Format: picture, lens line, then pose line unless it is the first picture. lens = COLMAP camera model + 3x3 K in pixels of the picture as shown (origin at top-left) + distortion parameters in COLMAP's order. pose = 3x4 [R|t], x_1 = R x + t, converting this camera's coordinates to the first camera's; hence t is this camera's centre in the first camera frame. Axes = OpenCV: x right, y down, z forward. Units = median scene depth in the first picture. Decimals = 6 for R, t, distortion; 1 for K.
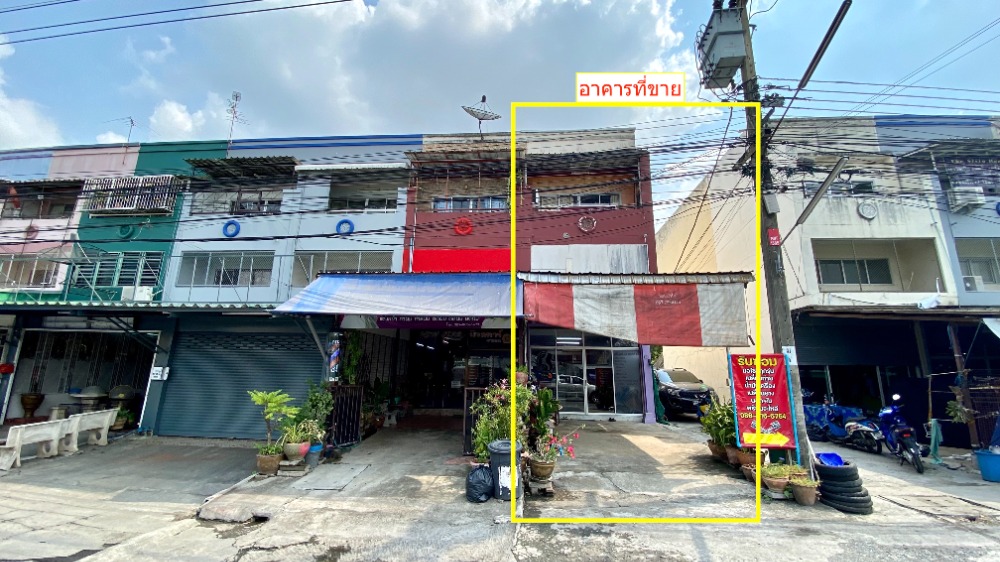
lens RADIAL K [[403.1, 0, 498.2], [0, 403.1, 275.6], [0, 0, 1]] dist [0.020659, -0.021033]
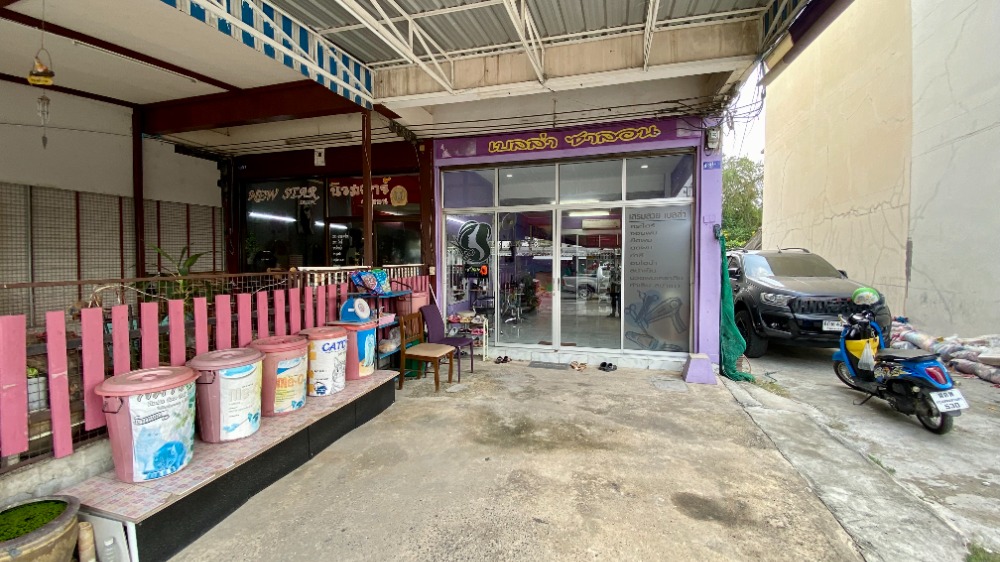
lens RADIAL K [[403.1, 0, 498.2], [0, 403.1, 275.6], [0, 0, 1]] dist [0.020659, -0.021033]
pose [[0.979383, -0.013391, -0.201567, 0.296204], [0.066472, 0.963597, 0.258964, 0.166656], [0.190762, -0.267024, 0.944621, 0.692471]]
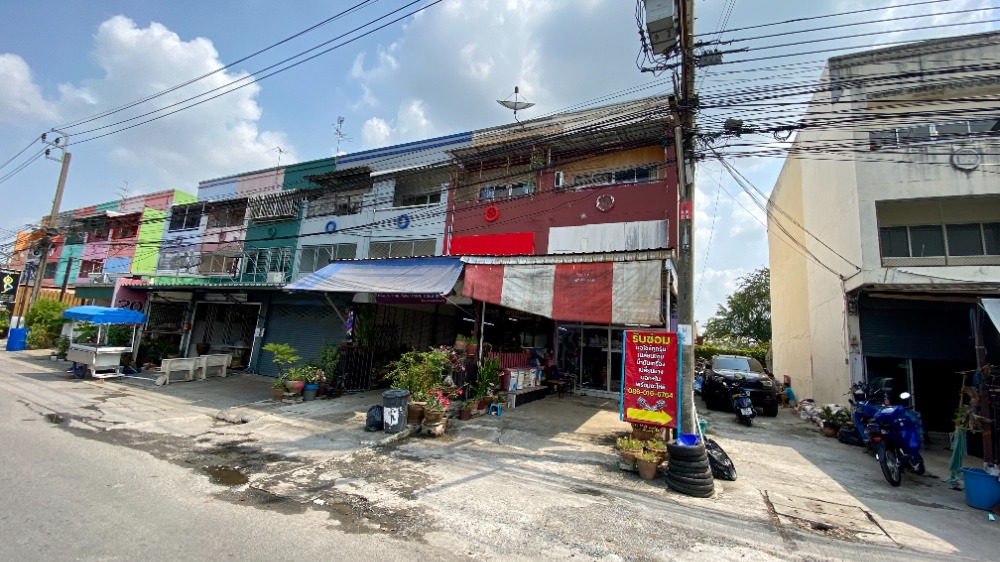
lens RADIAL K [[403.1, 0, 498.2], [0, 403.1, 275.6], [0, 0, 1]] dist [0.020659, -0.021033]
pose [[0.932442, -0.011719, -0.361129, 0.393683], [0.027887, 0.998827, 0.039592, 0.004349], [0.360241, -0.046988, 0.931675, -0.028029]]
